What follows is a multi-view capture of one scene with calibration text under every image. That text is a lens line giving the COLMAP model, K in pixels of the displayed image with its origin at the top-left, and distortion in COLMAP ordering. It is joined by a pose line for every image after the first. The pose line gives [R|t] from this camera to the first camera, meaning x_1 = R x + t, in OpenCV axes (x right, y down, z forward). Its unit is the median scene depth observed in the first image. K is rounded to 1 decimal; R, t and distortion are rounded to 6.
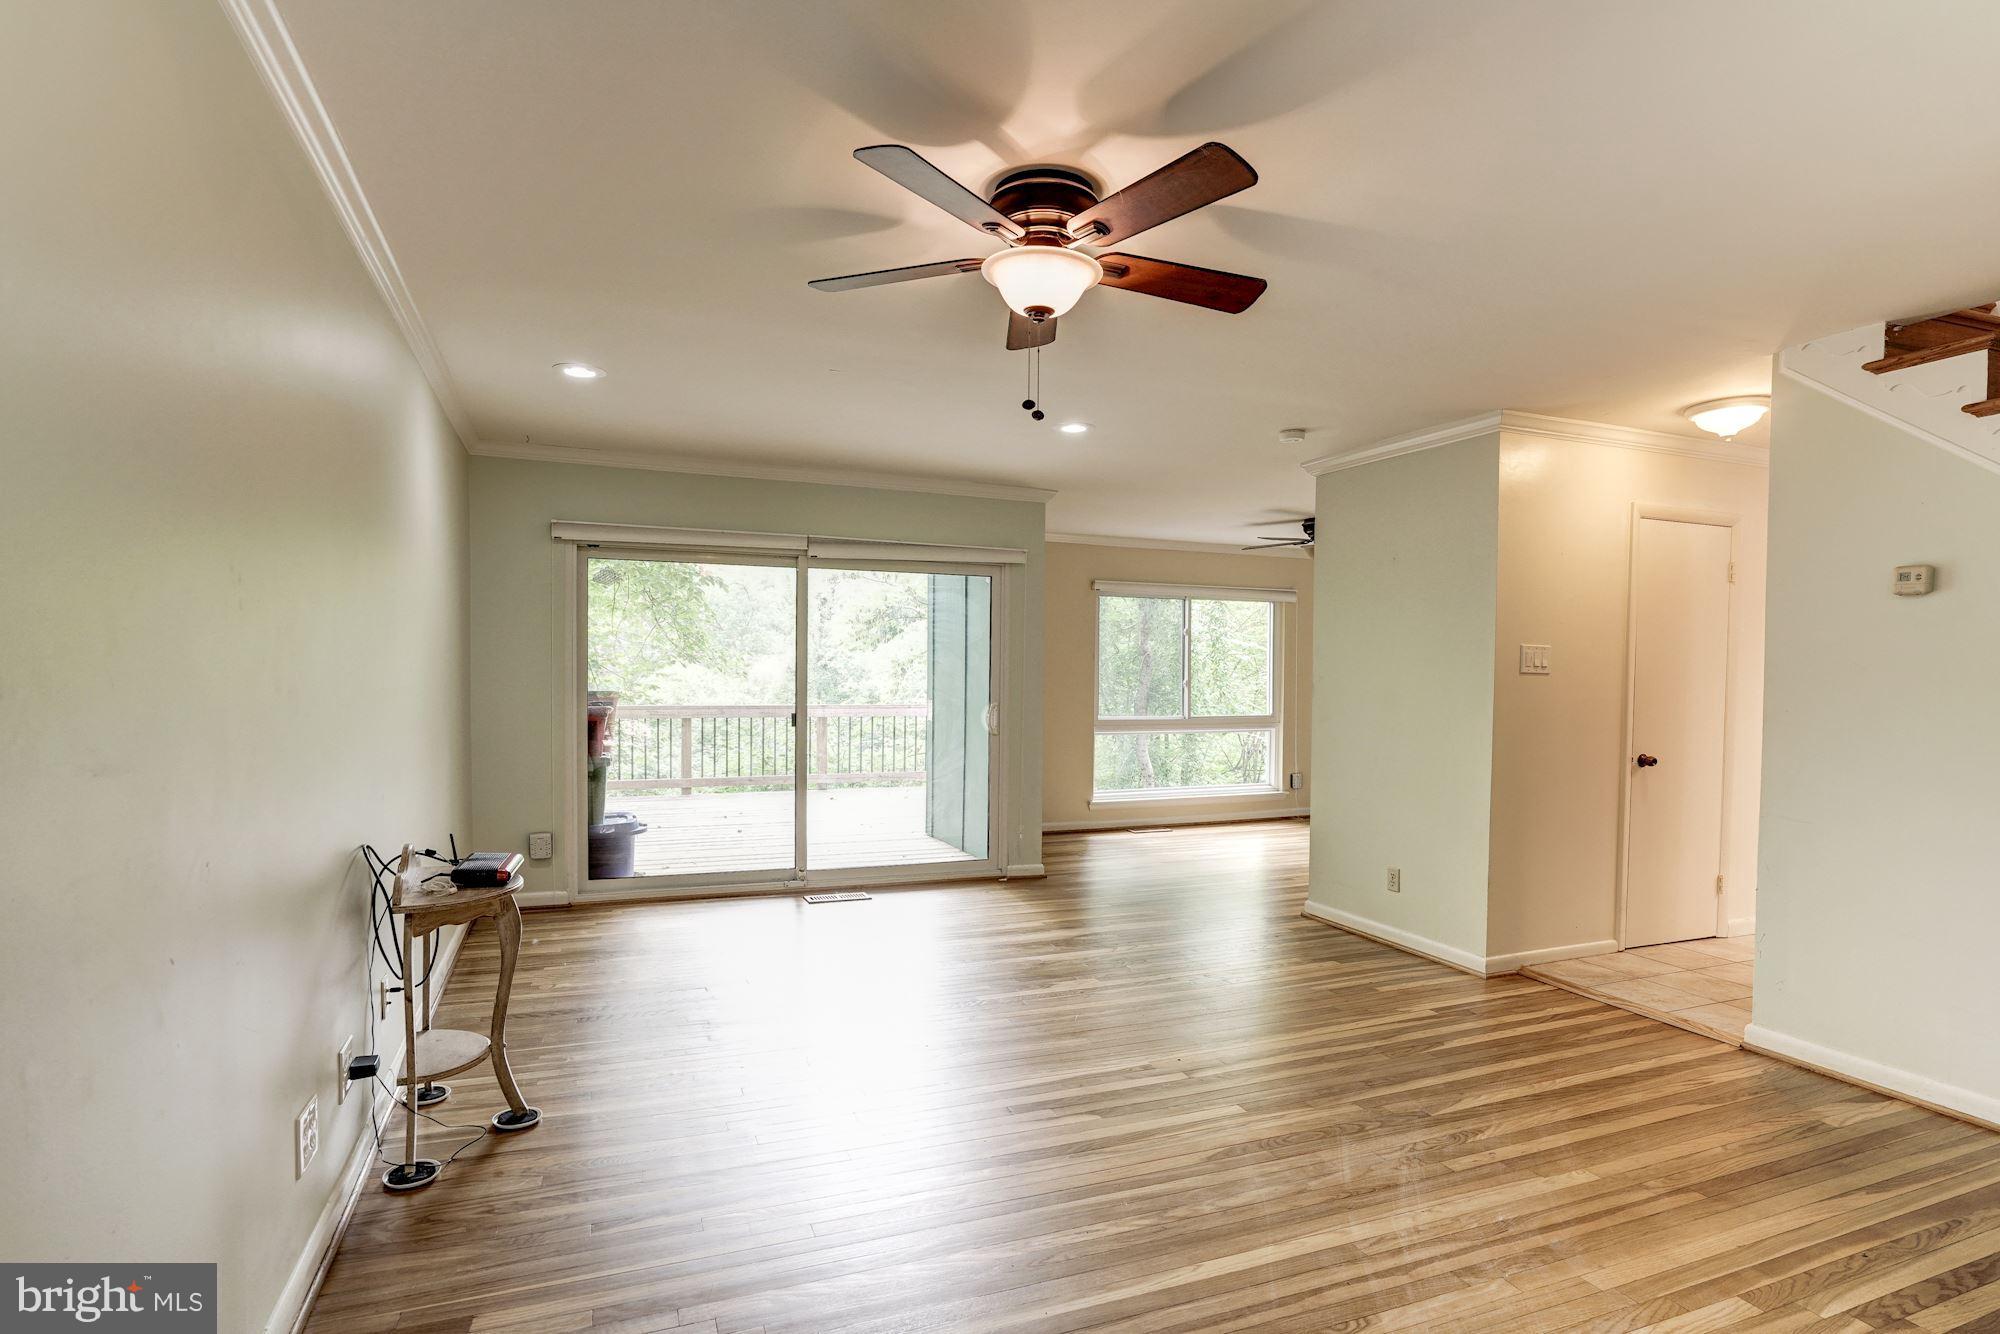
lens RADIAL K [[983.7, 0, 843.3], [0, 983.7, 688.5], [0, 0, 1]] dist [-0.048176, 0.024495]
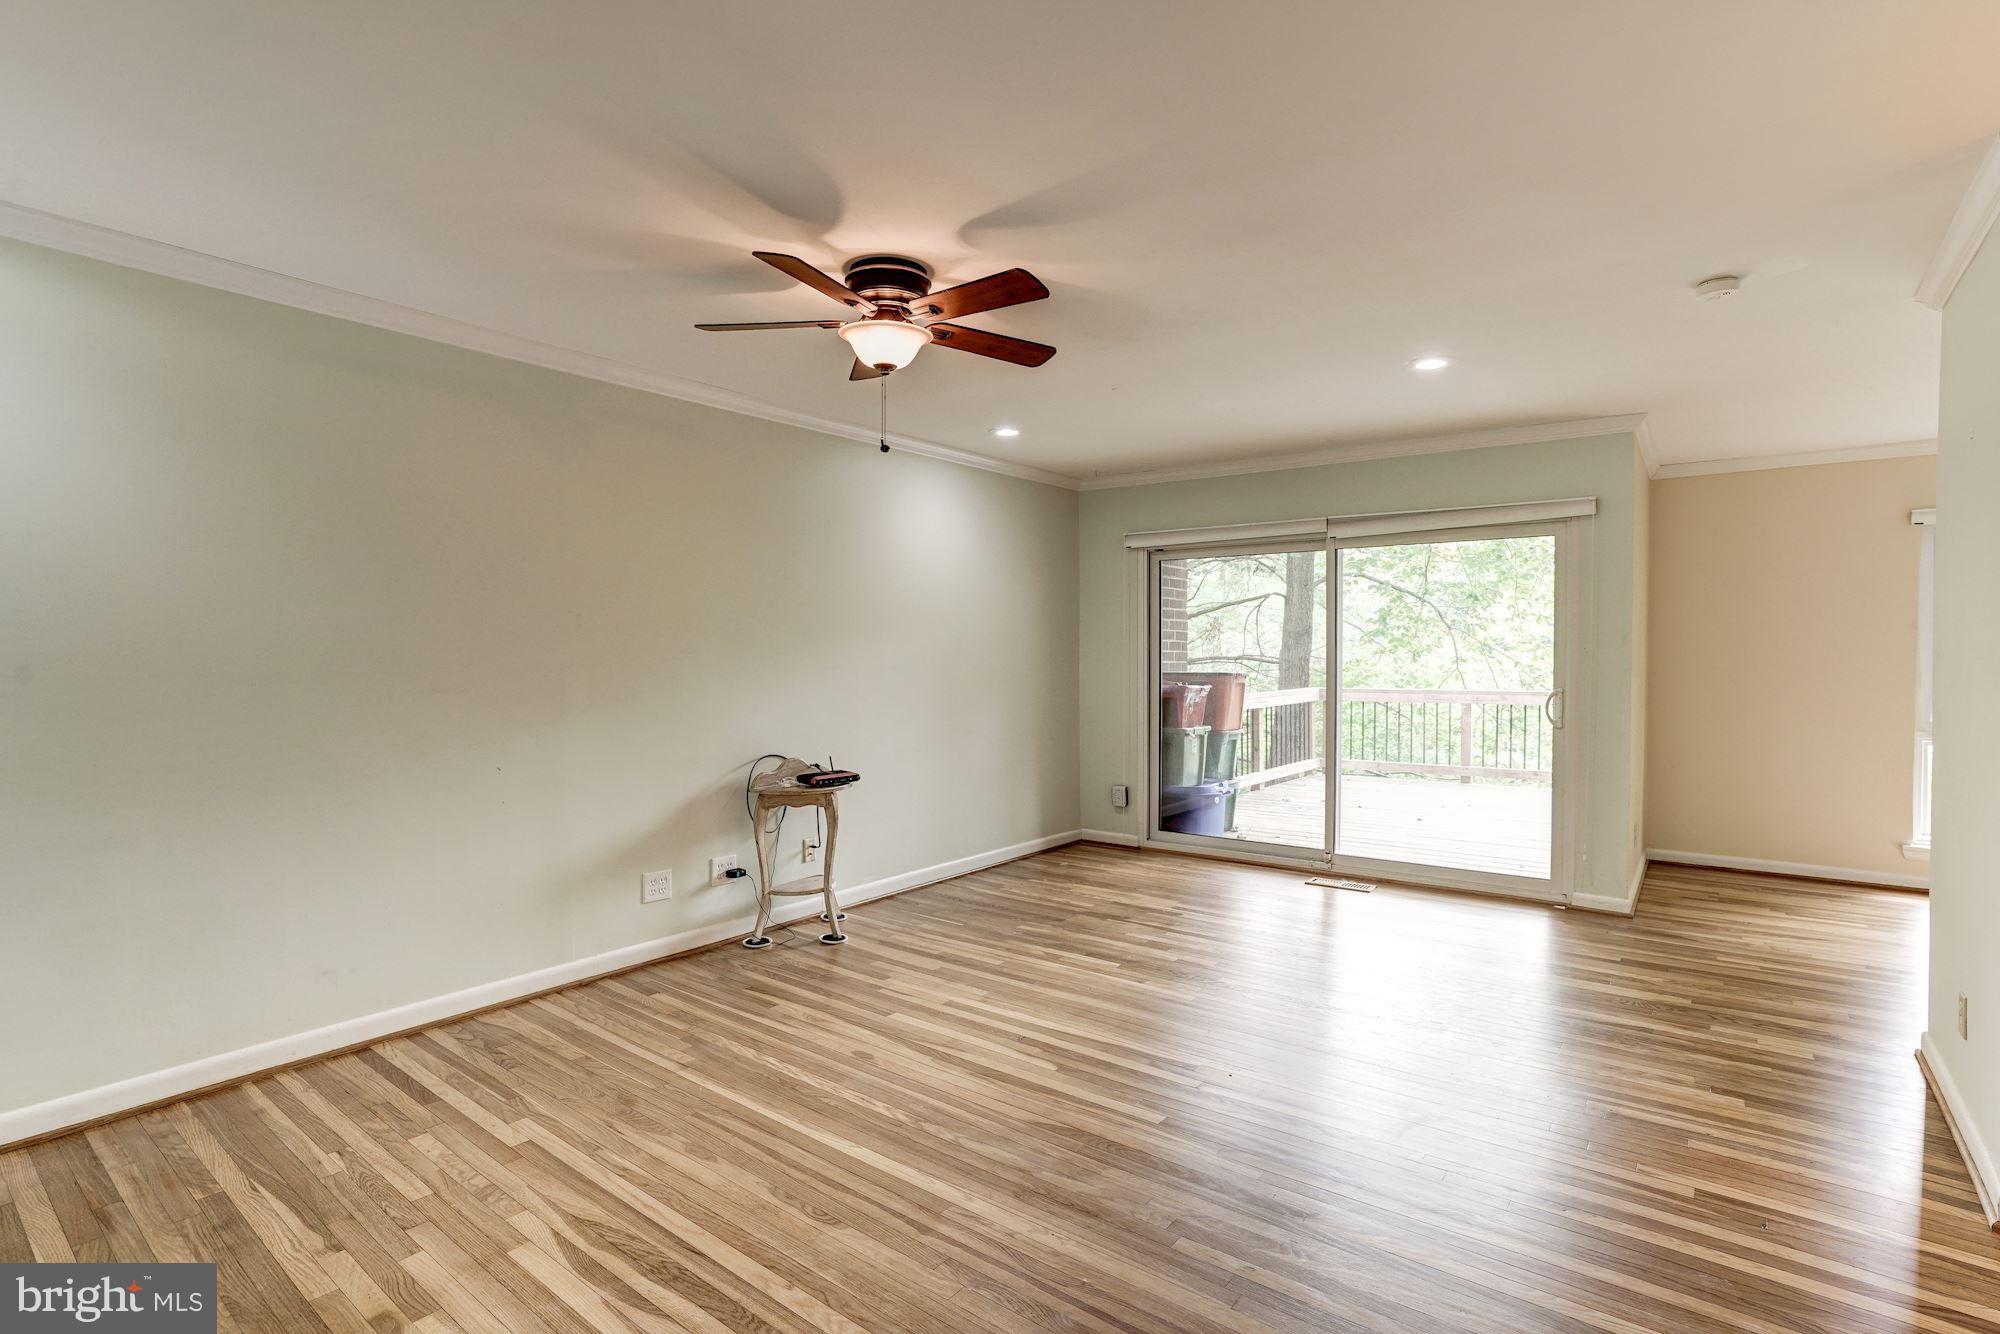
lens RADIAL K [[928.8, 0, 990.7], [0, 928.8, 657.9], [0, 0, 1]] dist [-0.048503, 0.024725]
pose [[0.556309, -0.006684, -0.830949, 0.930540], [-0.007743, 0.999883, -0.013227, 0.003867], [0.830940, 0.013792, 0.556192, 0.328362]]
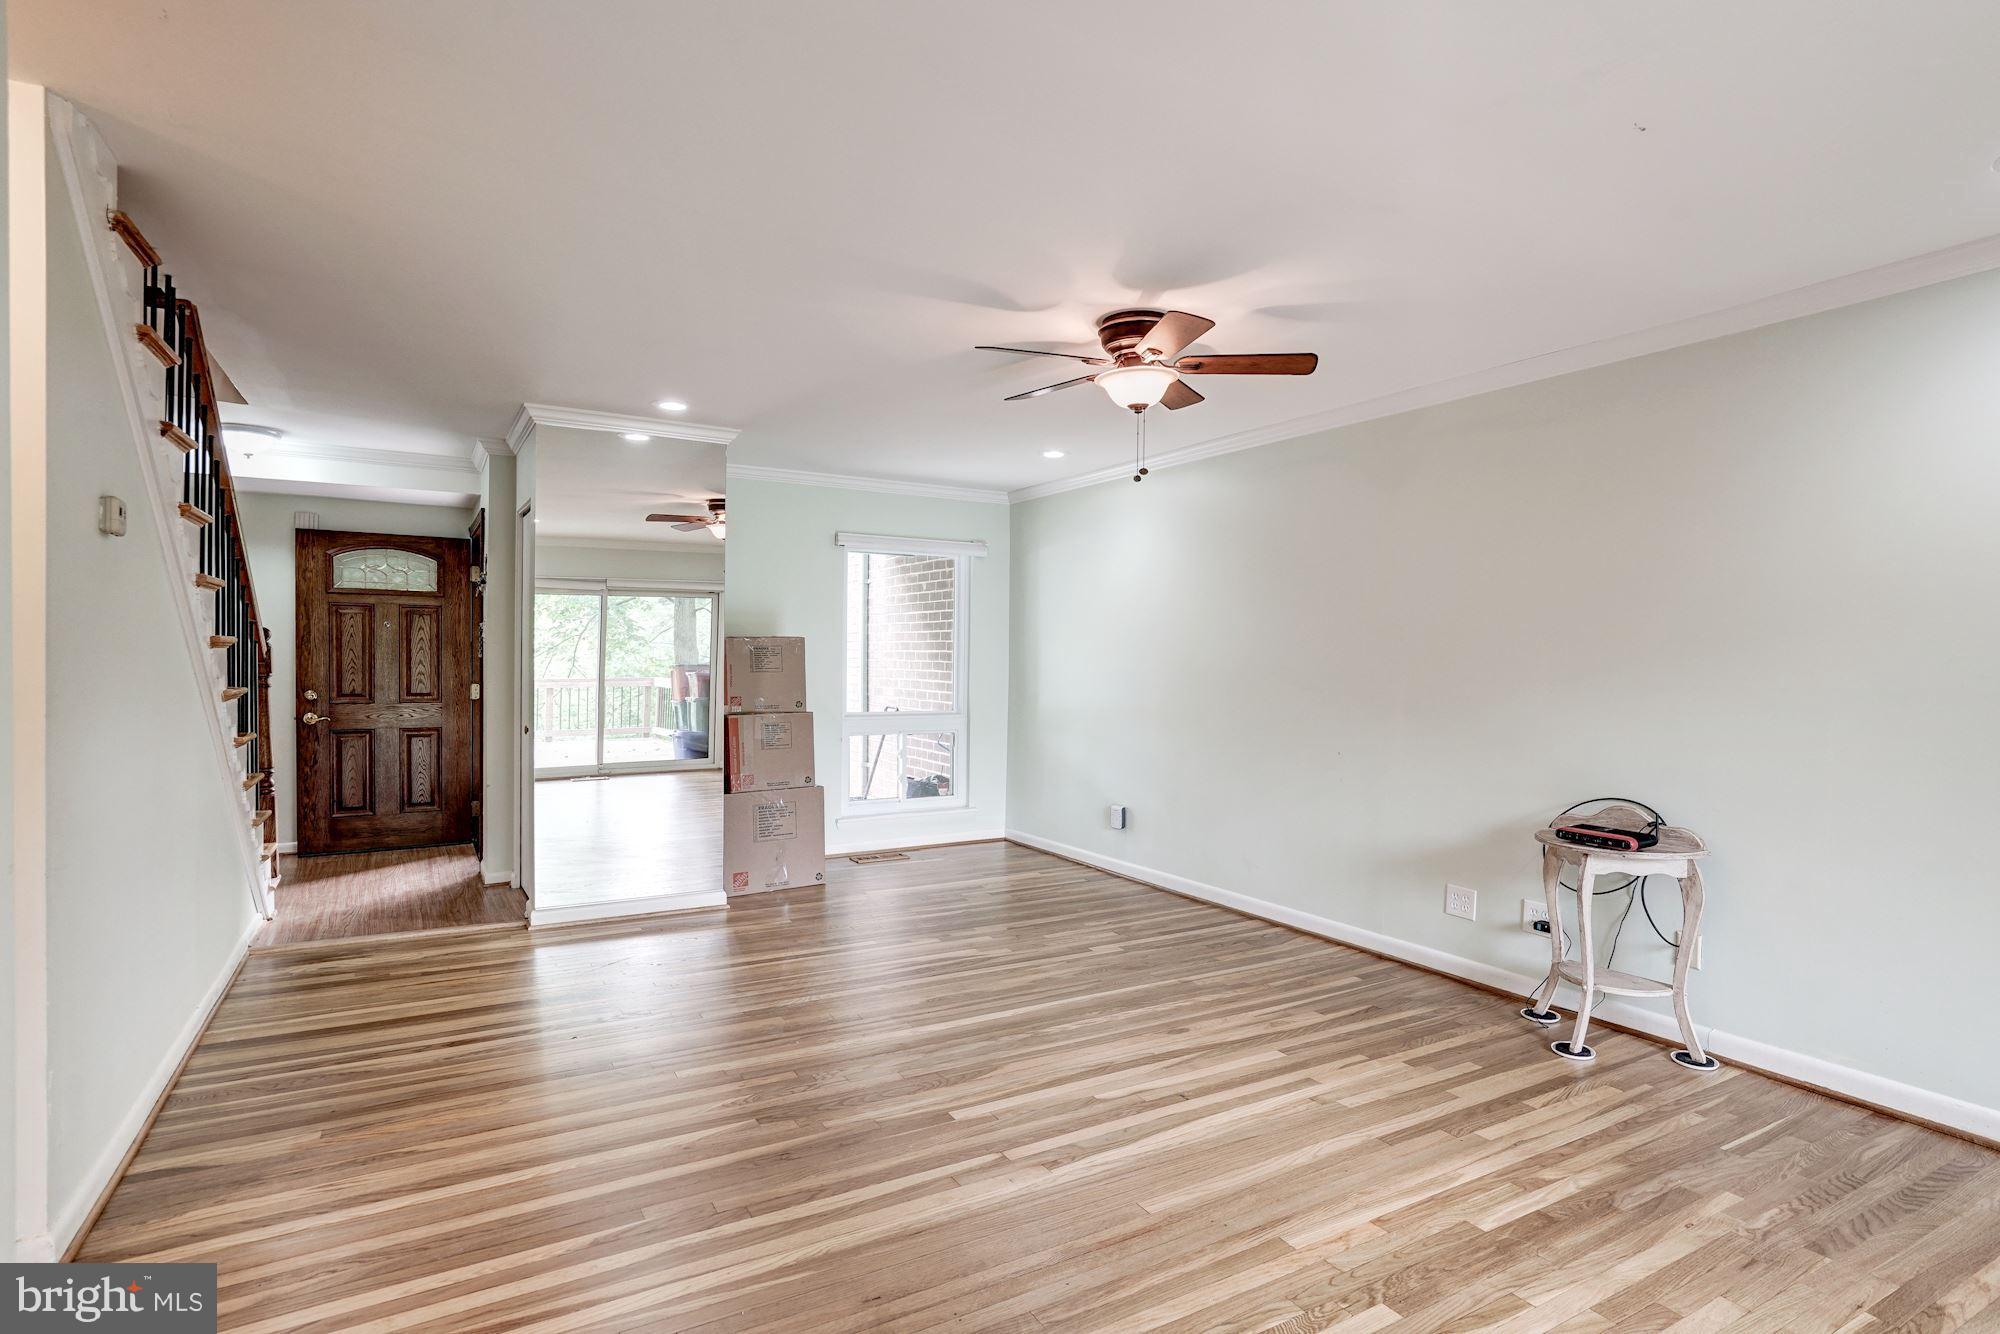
lens RADIAL K [[928.8, 0, 990.7], [0, 928.8, 657.9], [0, 0, 1]] dist [-0.048503, 0.024725]
pose [[-0.966057, -0.023453, -0.257264, 0.541430], [-0.029047, 0.999417, 0.017963, -0.017568], [0.256692, 0.024826, -0.966174, 1.631410]]
